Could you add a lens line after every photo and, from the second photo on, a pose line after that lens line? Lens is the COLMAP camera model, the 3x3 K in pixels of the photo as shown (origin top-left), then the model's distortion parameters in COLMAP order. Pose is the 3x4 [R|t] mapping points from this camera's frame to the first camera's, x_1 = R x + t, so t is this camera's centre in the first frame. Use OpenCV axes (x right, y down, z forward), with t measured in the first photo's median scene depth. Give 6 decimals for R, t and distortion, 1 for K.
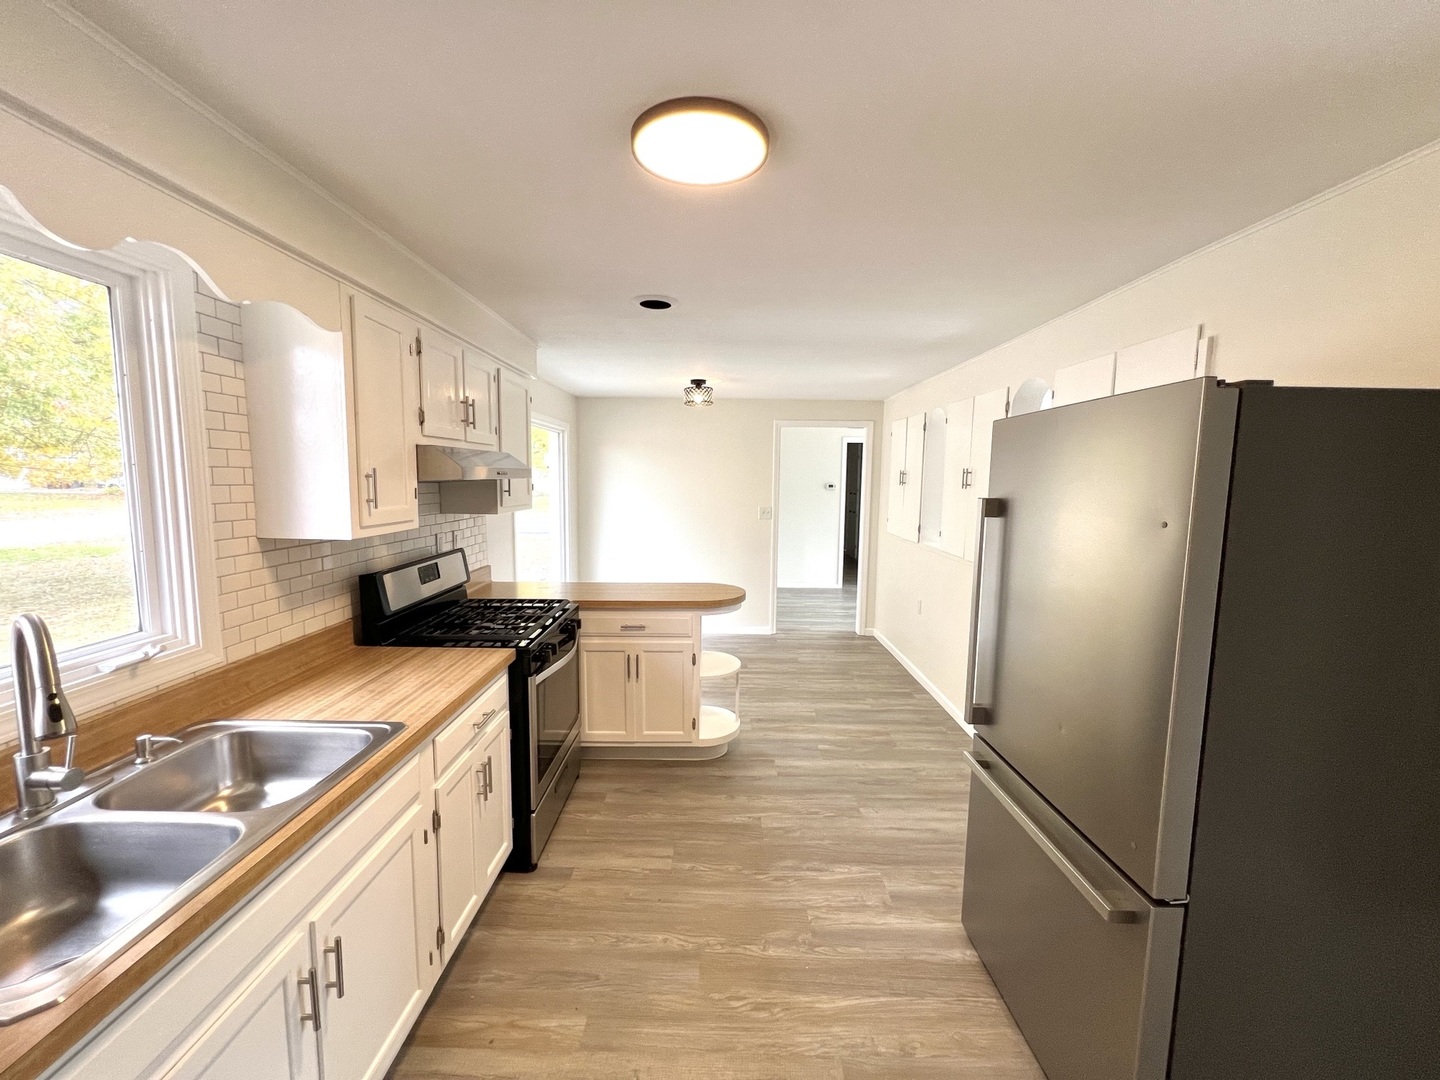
lens RADIAL K [[579.6, 0, 717.6], [0, 579.6, 541.2], [0, 0, 1]] dist [0.002066, -0.001193]
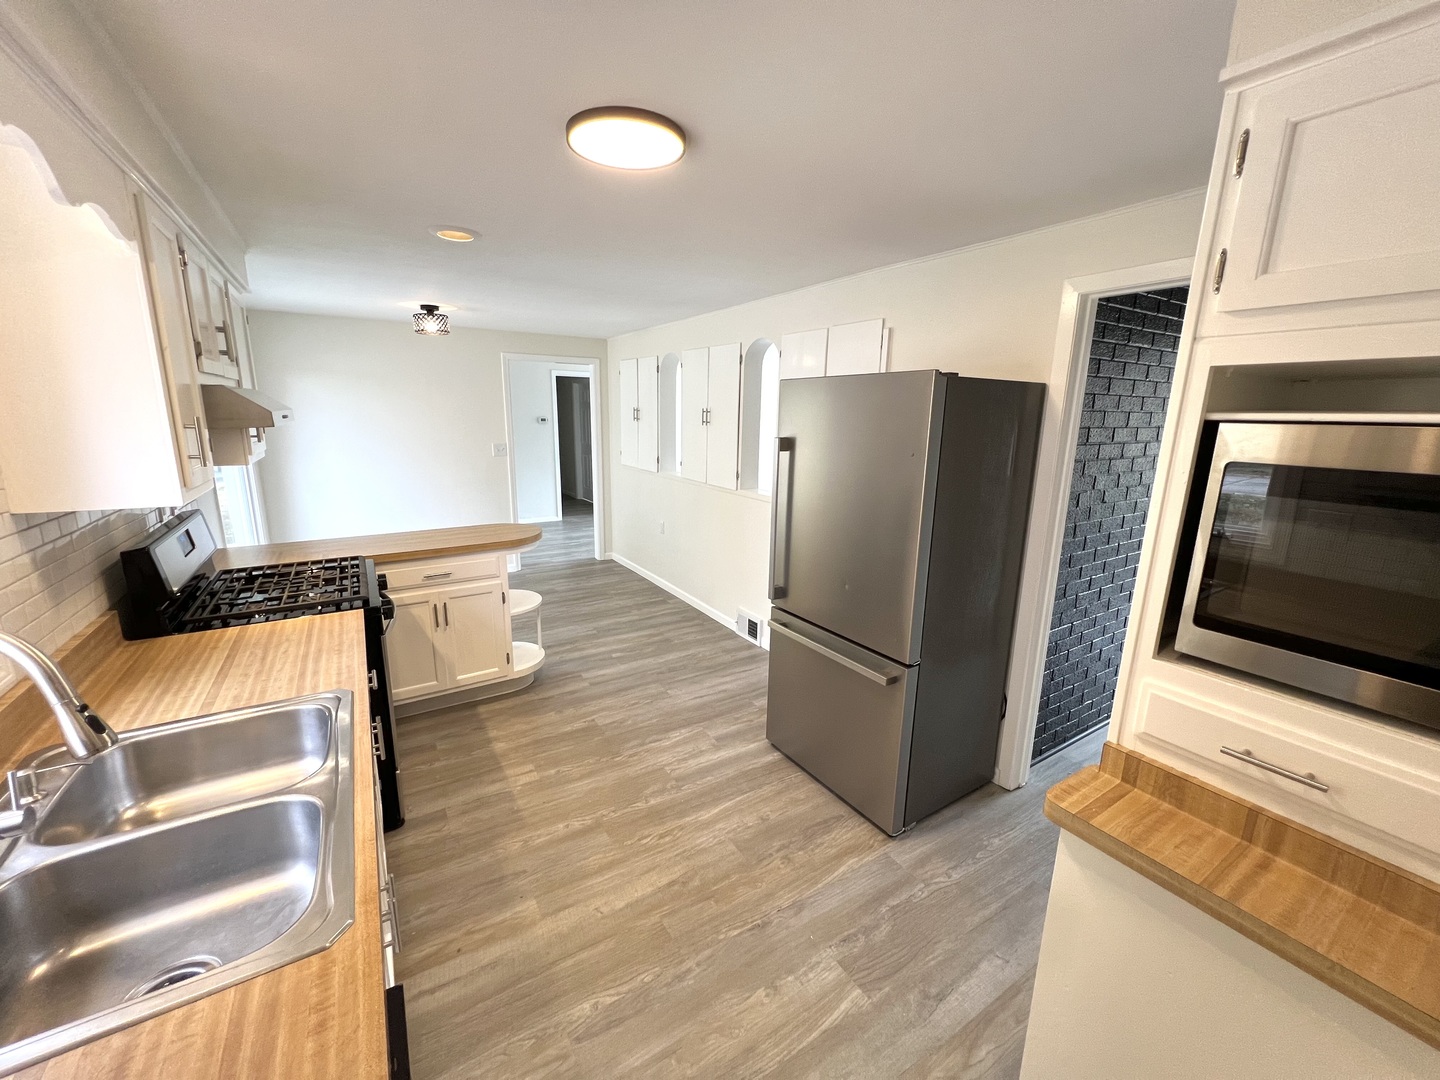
lens RADIAL K [[572.3, 0, 726.6], [0, 572.3, 540.9], [0, 0, 1]] dist [0.001414, 0.000382]
pose [[0.845066, -0.117224, 0.521653, -0.284419], [0.054274, 0.989437, 0.134421, -0.014588], [-0.531900, -0.085282, 0.842502, -0.076278]]
